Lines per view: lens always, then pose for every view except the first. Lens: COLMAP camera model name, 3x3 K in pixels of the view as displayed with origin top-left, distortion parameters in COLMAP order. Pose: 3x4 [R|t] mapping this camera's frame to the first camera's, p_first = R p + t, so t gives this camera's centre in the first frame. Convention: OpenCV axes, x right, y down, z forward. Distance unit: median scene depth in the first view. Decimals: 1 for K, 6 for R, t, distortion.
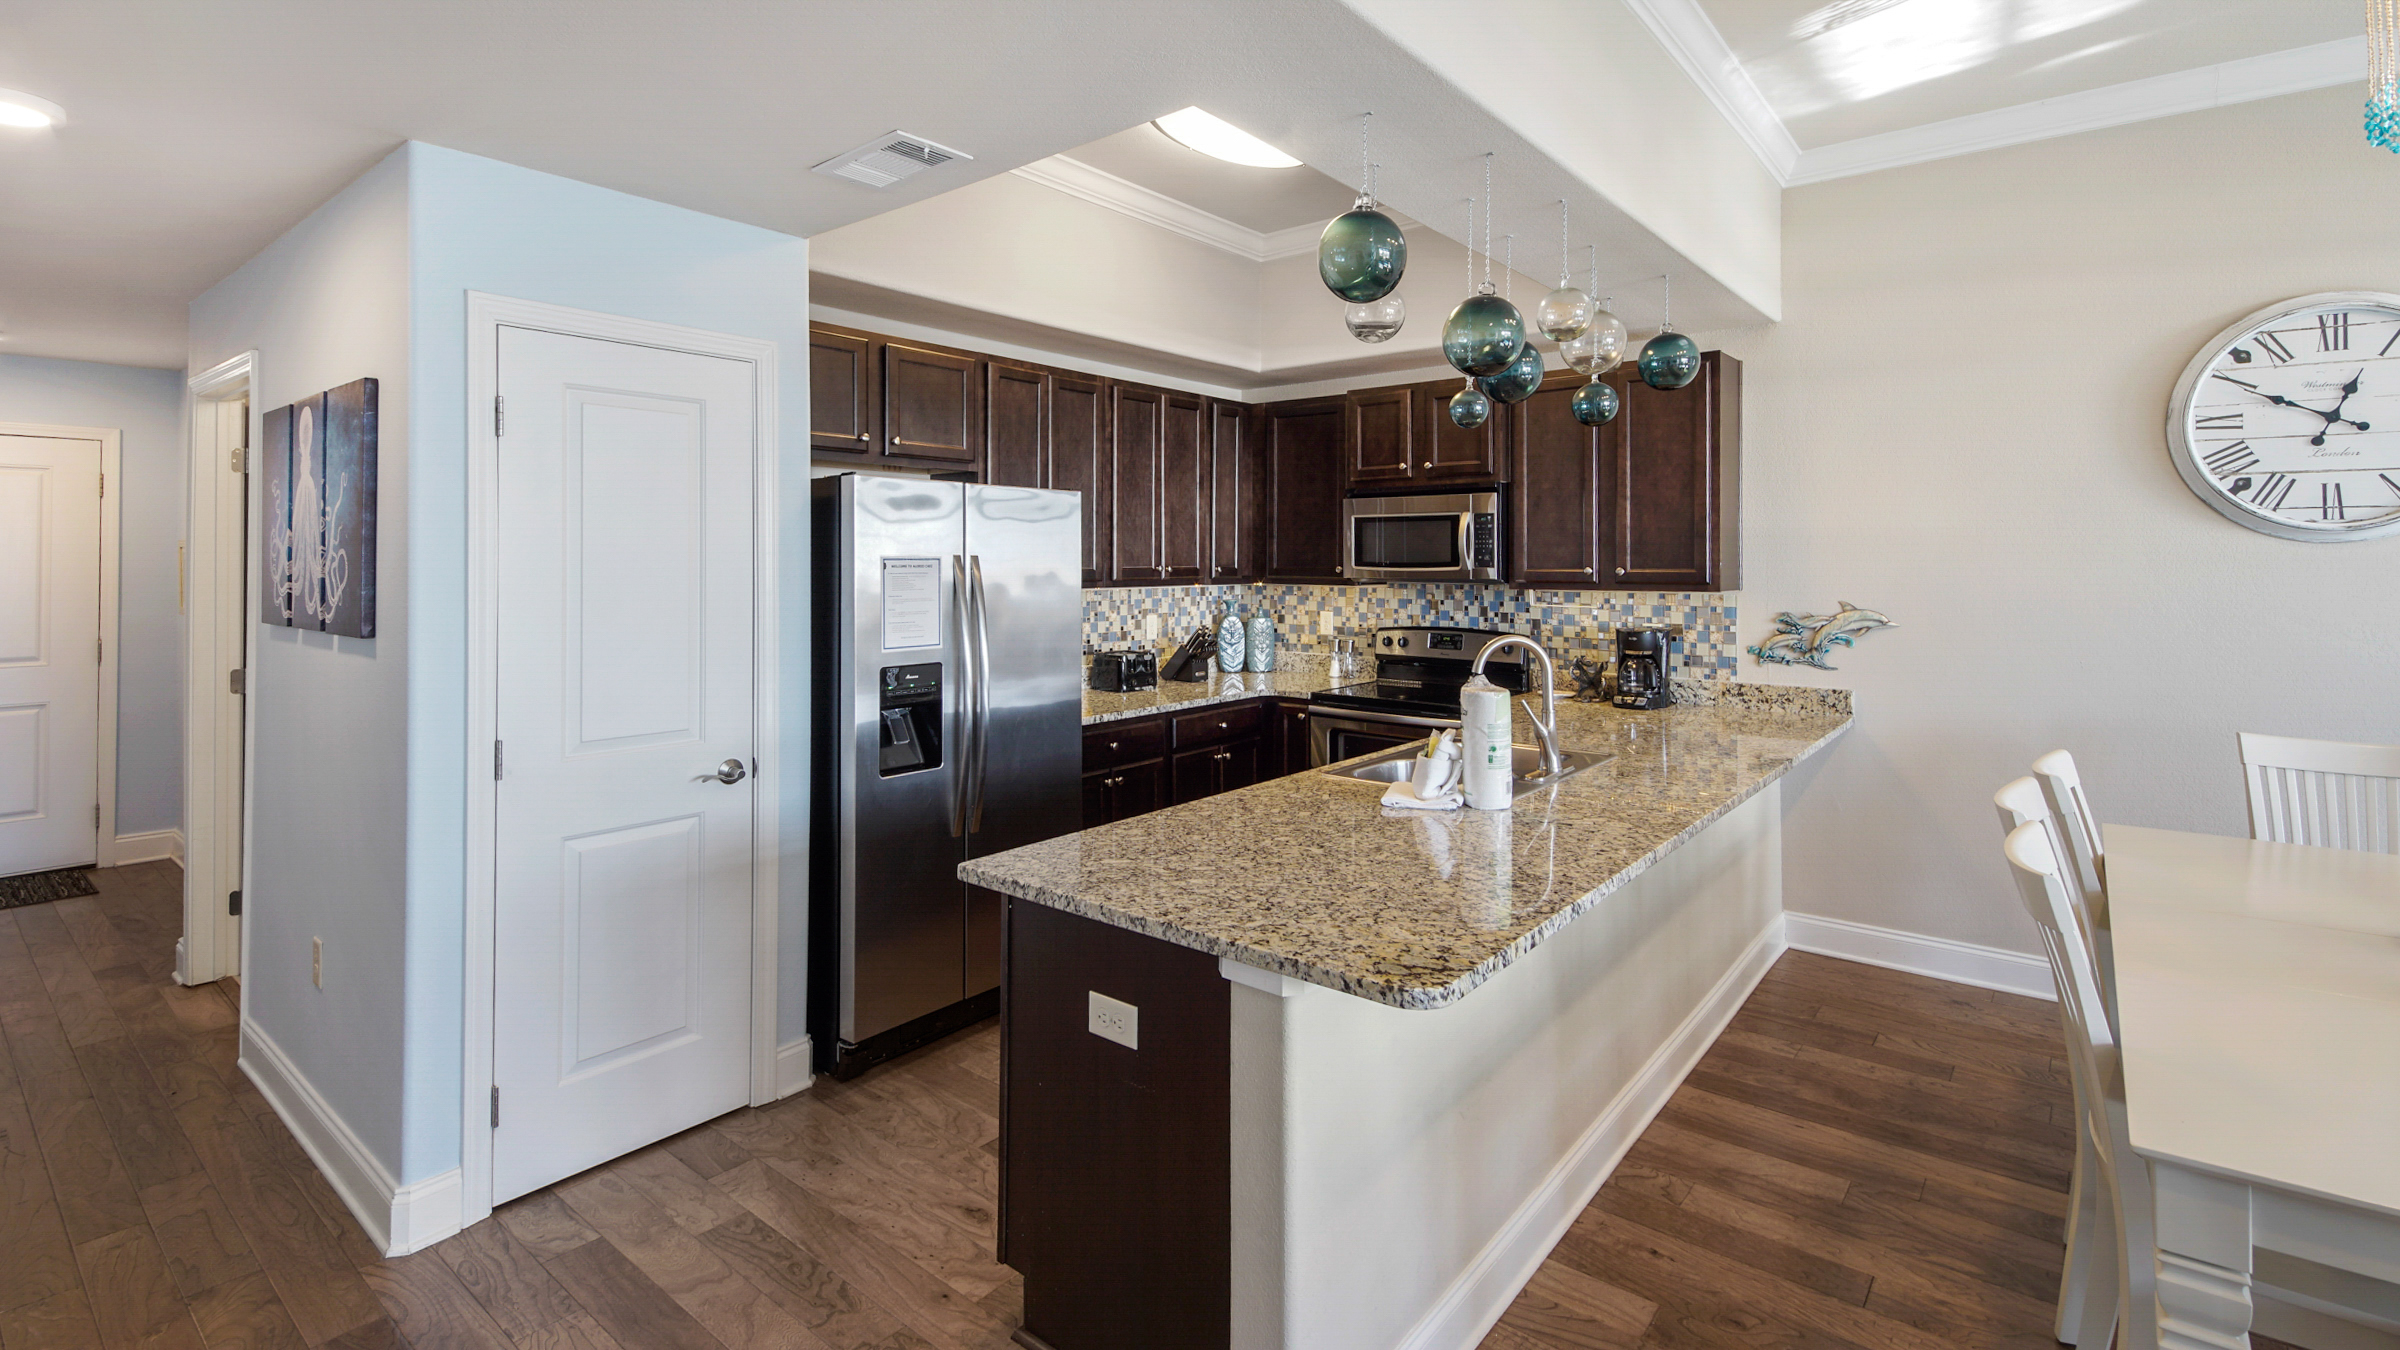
lens RADIAL K [[1090.8, 0, 1199.5], [0, 1090.8, 626.6], [0, 0, 1]] dist [0.000459, -0.000212]
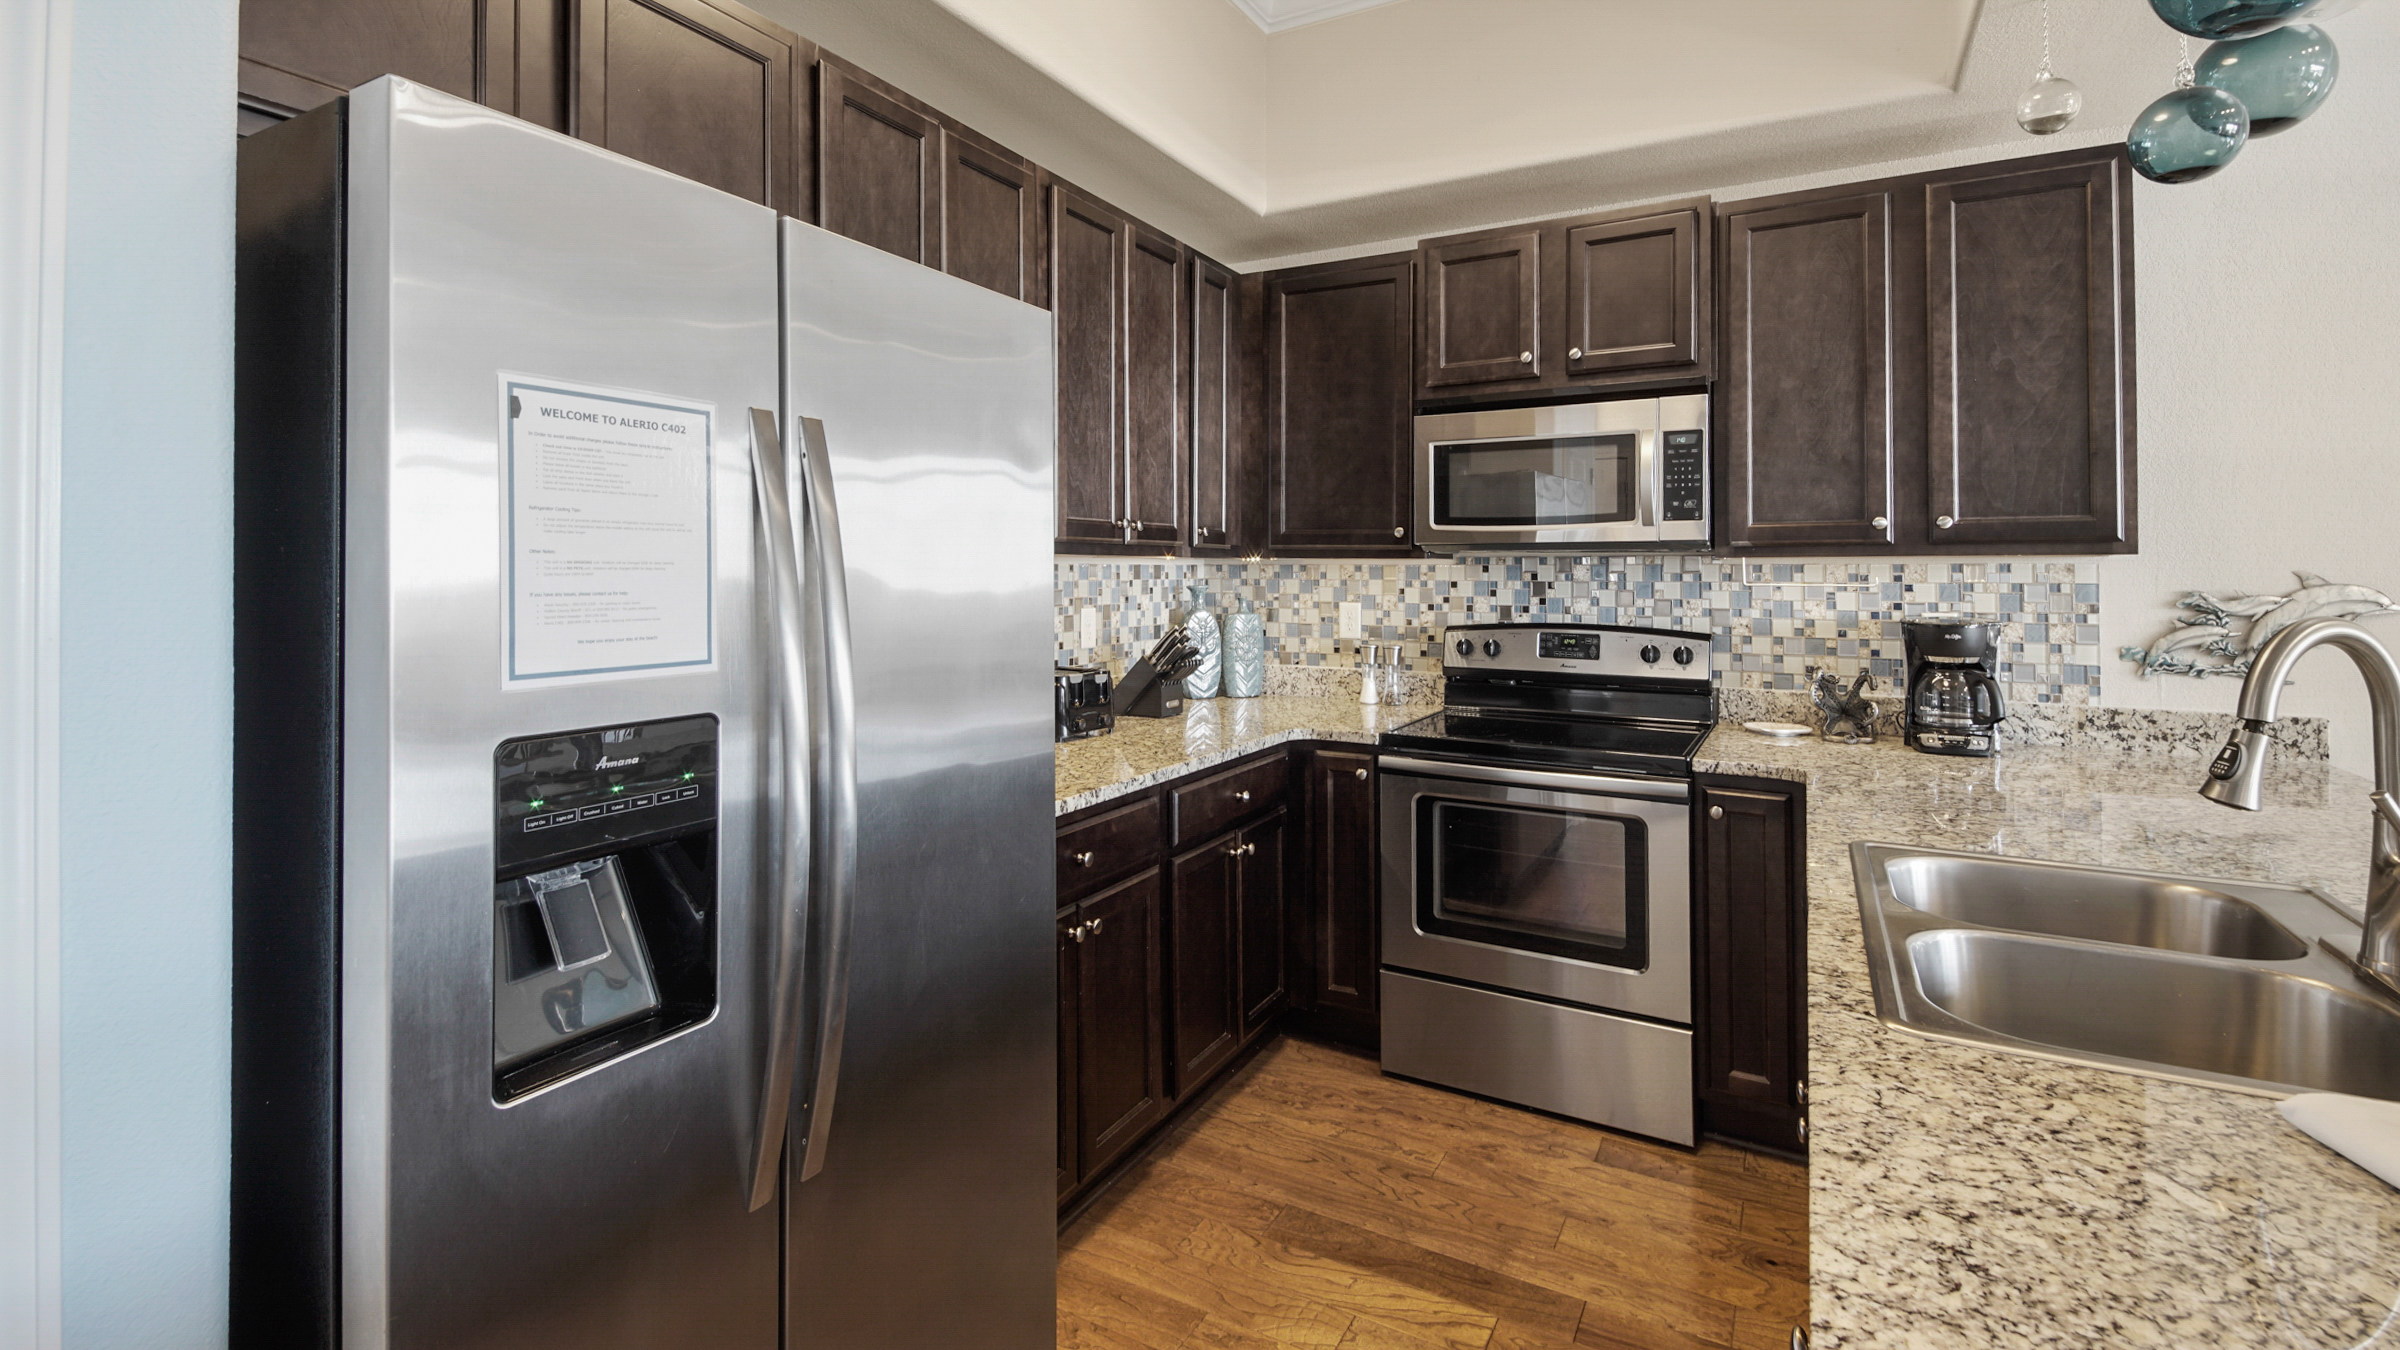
lens RADIAL K [[1090.8, 0, 1199.5], [0, 1090.8, 626.6], [0, 0, 1]] dist [0.000459, -0.000212]
pose [[0.984313, -0.006733, 0.176302, -0.100615], [0.008561, 0.999917, -0.009611, 0.006903], [-0.176223, 0.010969, 0.984289, 0.436063]]
